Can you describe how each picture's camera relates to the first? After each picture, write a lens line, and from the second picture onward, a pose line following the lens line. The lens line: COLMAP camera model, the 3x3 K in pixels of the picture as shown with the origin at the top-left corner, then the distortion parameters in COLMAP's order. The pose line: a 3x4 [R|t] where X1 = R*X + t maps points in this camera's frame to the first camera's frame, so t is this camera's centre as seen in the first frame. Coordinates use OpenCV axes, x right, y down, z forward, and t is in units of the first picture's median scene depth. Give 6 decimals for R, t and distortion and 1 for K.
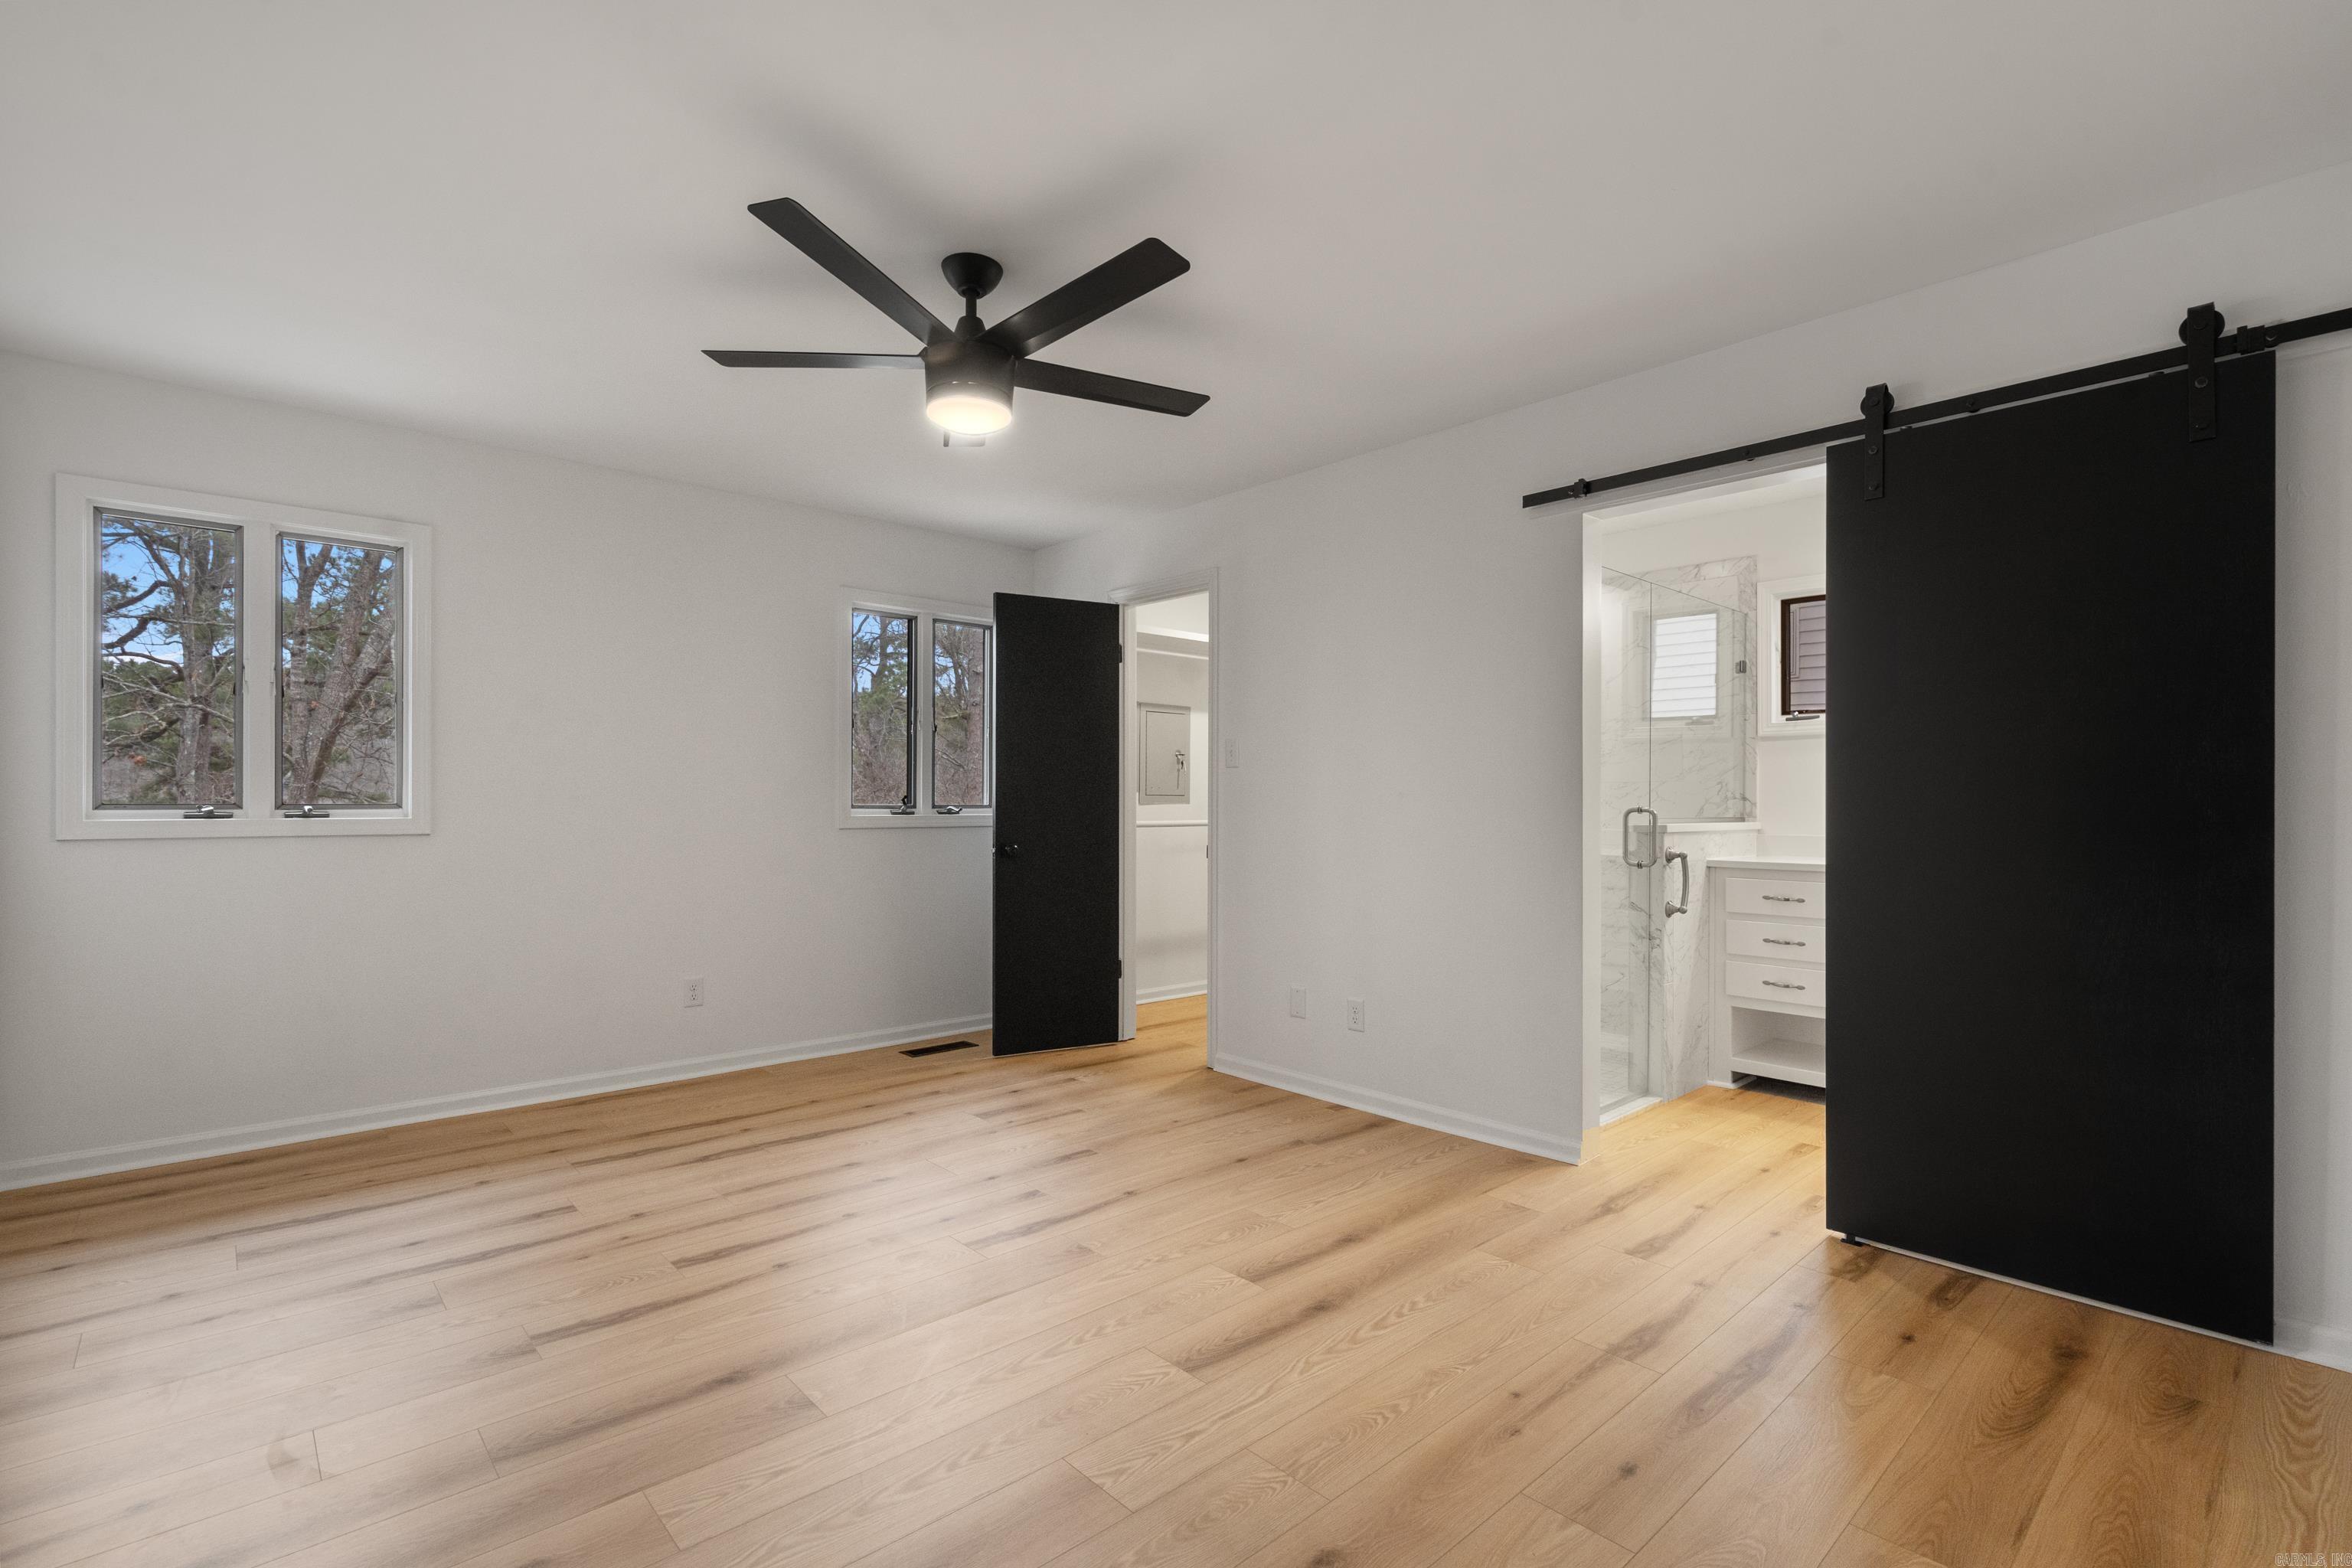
lens RADIAL K [[1066.2, 0, 1176.0], [0, 1066.2, 784.0], [0, 0, 1]] dist [-0.003855, 0.000673]
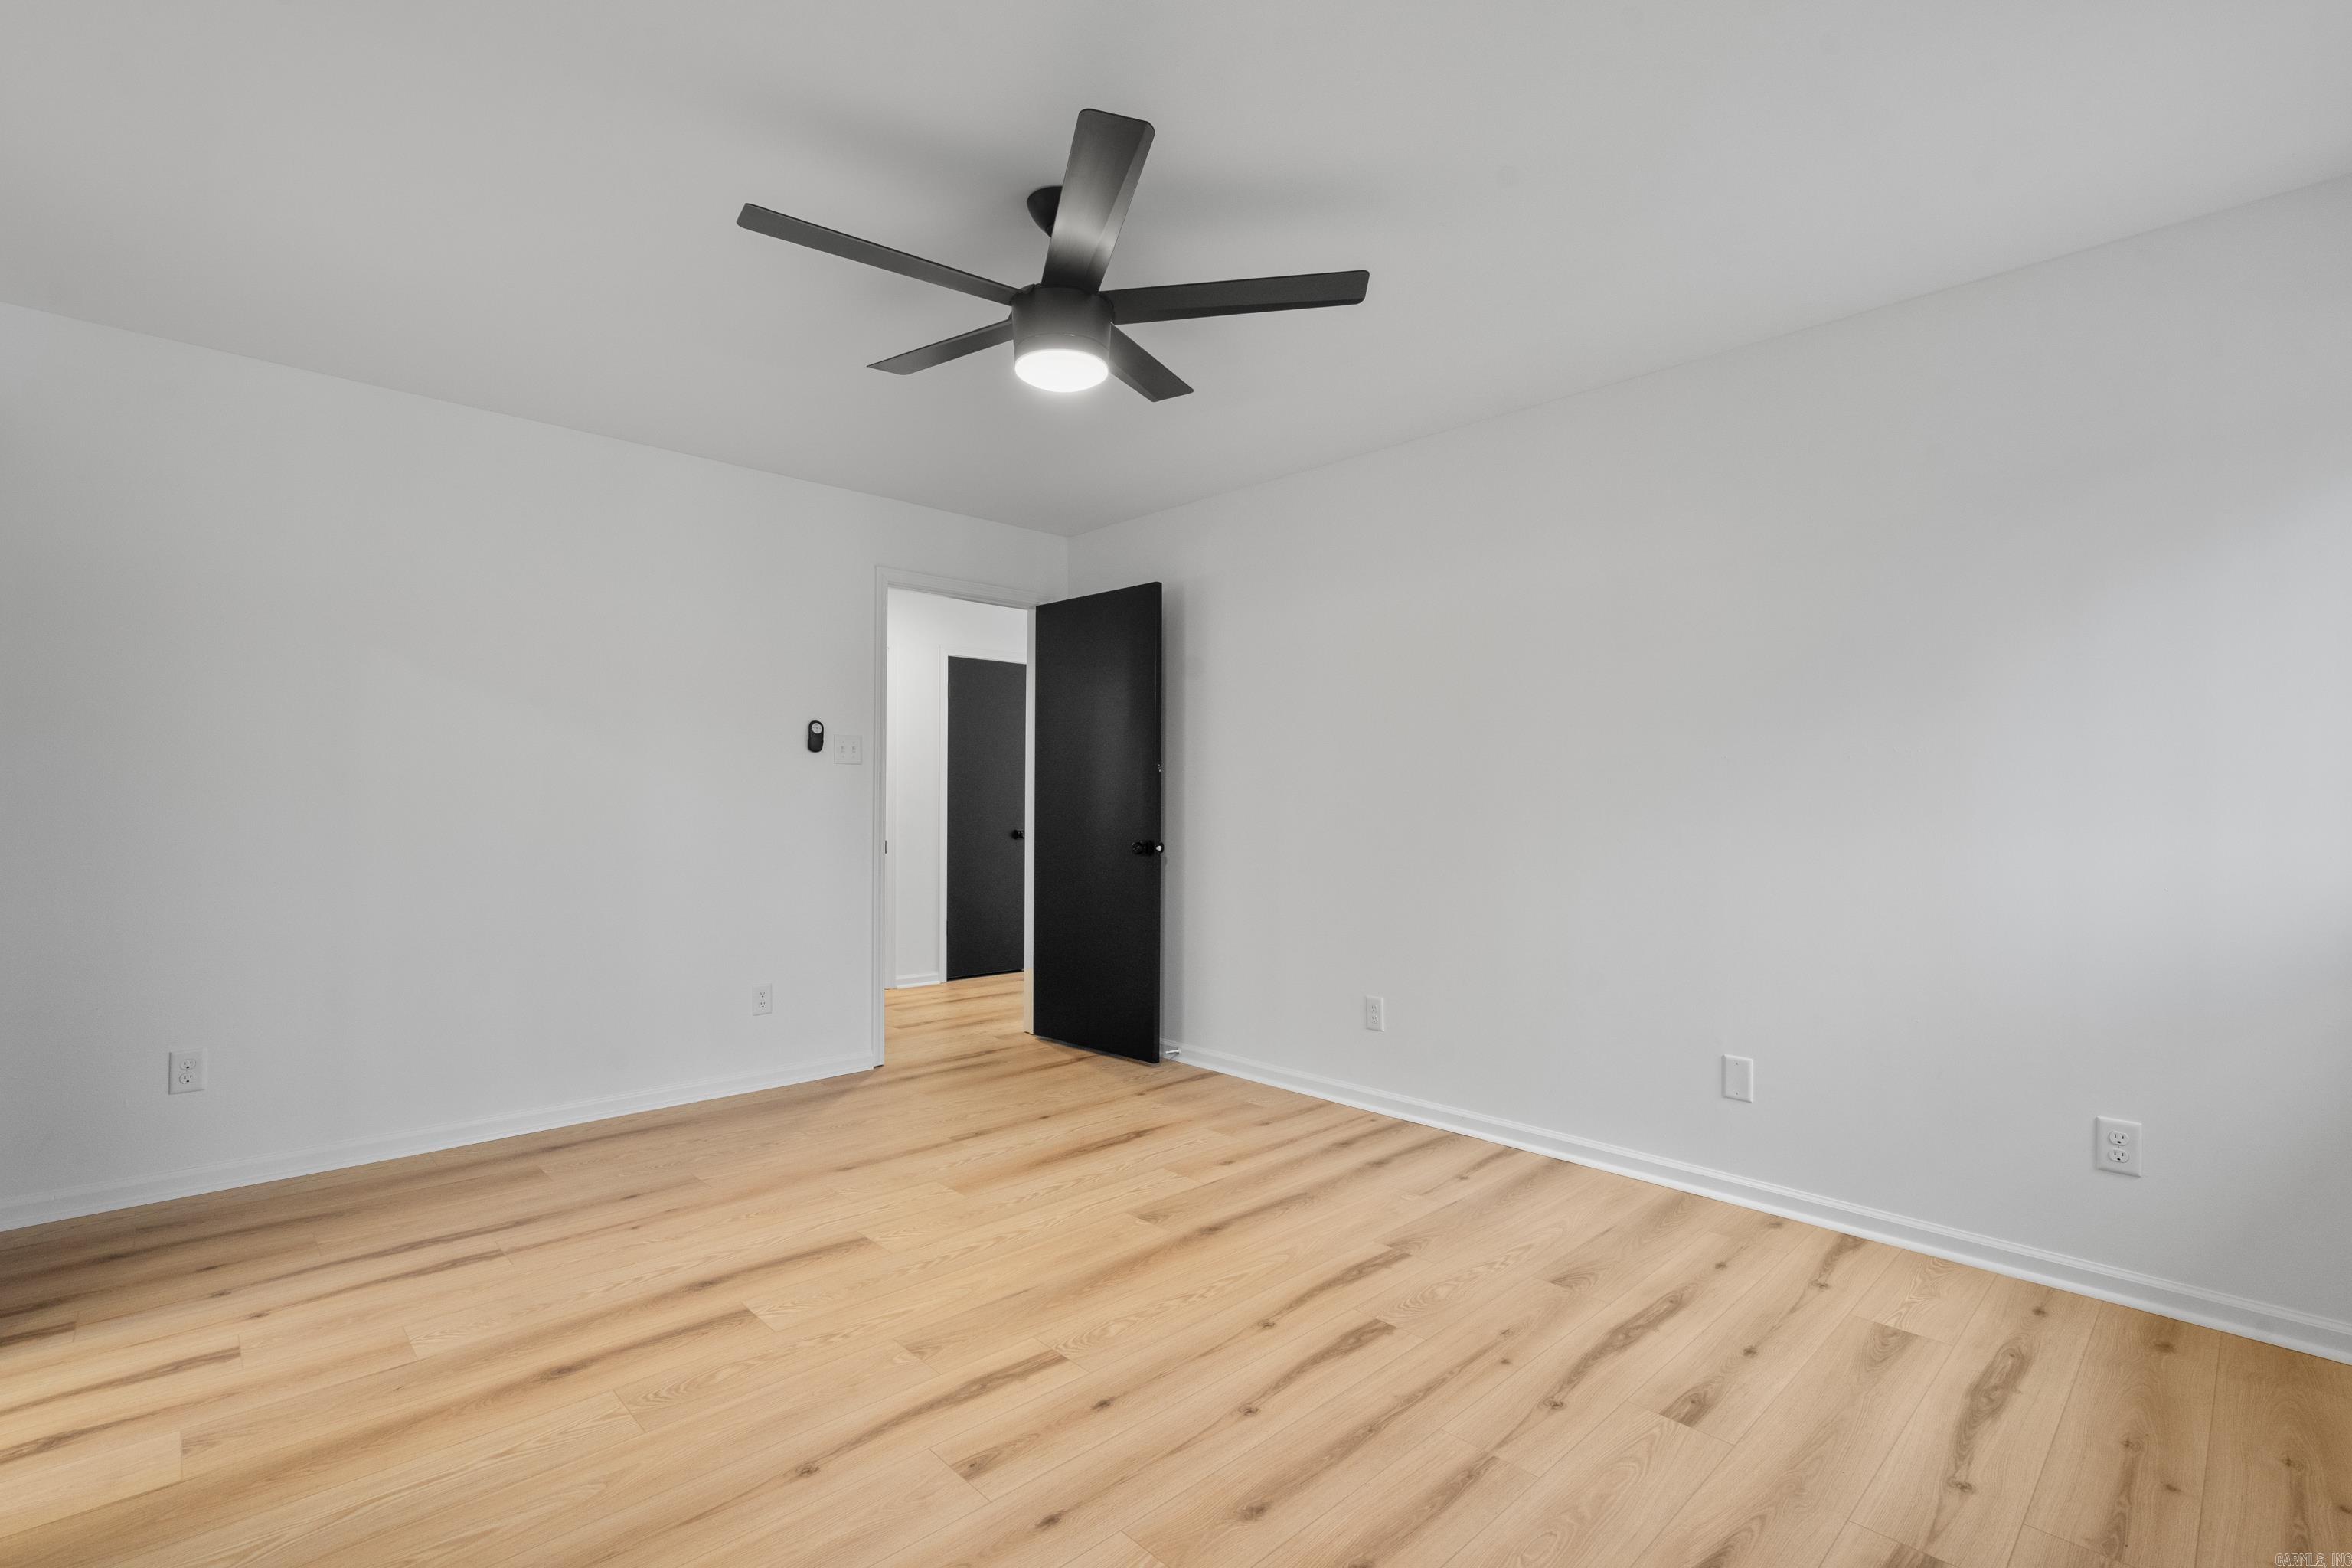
lens RADIAL K [[1066.2, 0, 1176.0], [0, 1066.2, 784.0], [0, 0, 1]] dist [-0.003855, 0.000673]
pose [[-0.999612, -0.008632, -0.026498, -0.237867], [-0.007645, 0.999281, -0.037132, 0.032056], [0.026800, -0.036915, -0.998959, 1.688828]]
